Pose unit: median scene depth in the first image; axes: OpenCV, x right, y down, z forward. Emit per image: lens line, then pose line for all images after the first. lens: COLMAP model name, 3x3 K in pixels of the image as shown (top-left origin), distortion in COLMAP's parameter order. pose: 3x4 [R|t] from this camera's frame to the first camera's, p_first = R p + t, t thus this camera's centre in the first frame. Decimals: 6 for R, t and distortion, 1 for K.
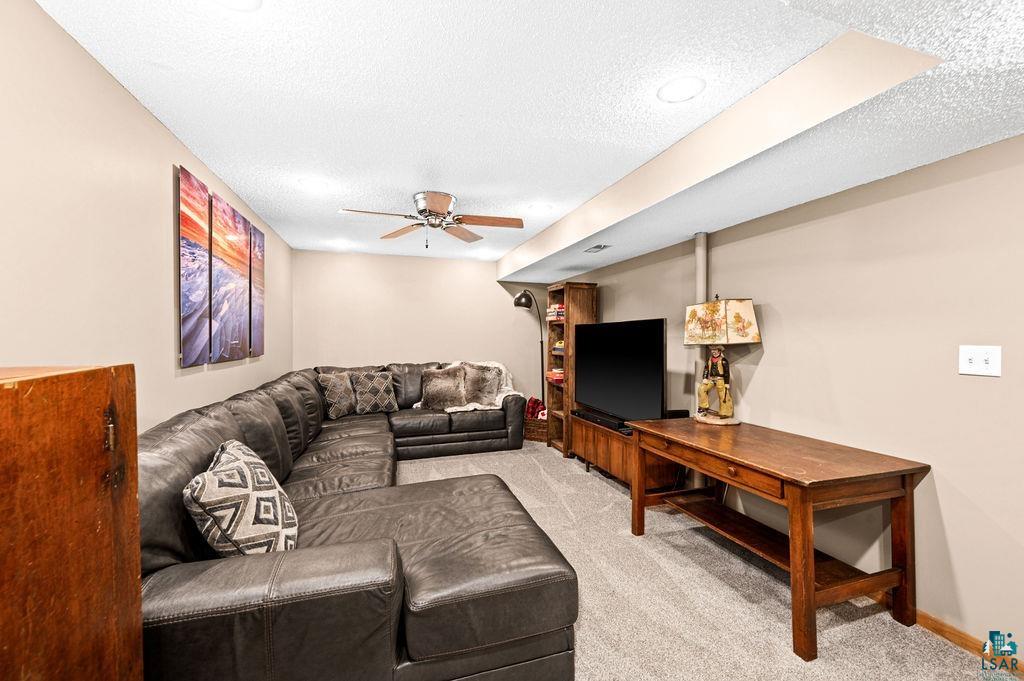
lens RADIAL K [[407.8, 0, 509.3], [0, 407.8, 335.0], [0, 0, 1]] dist [-0.001301, 0.000391]
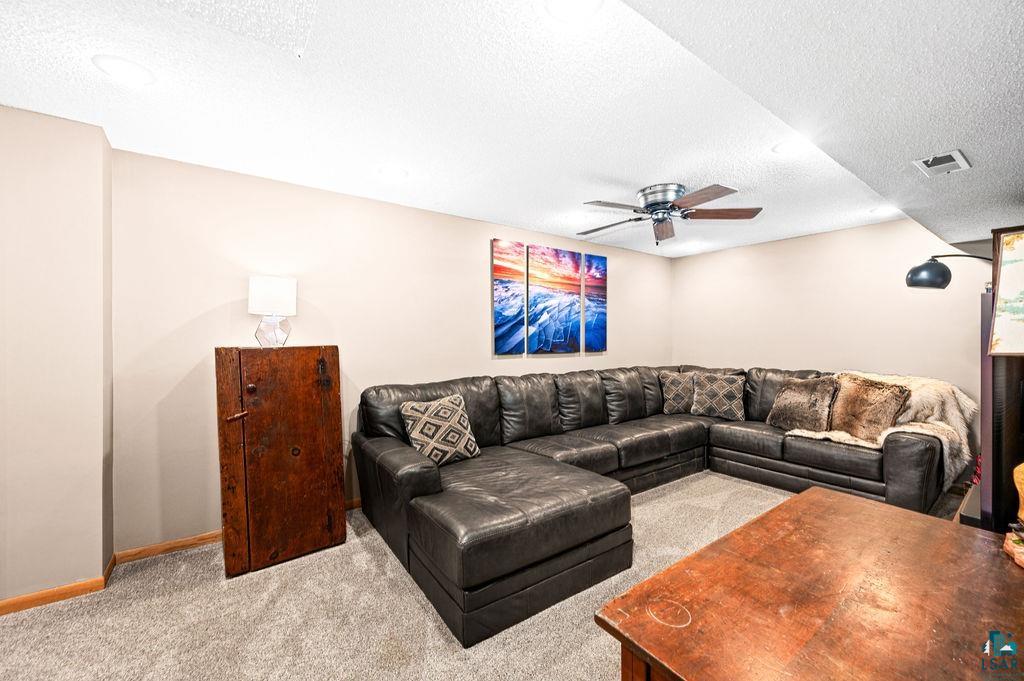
lens RADIAL K [[407.8, 0, 513.9], [0, 407.8, 340.8], [0, 0, 1]] dist [-0.001301, 0.000391]
pose [[0.304555, 0.008839, -0.952454, 0.493871], [0.001937, 0.999949, 0.009899, 0.002987], [0.952493, -0.004859, 0.304522, 0.307178]]
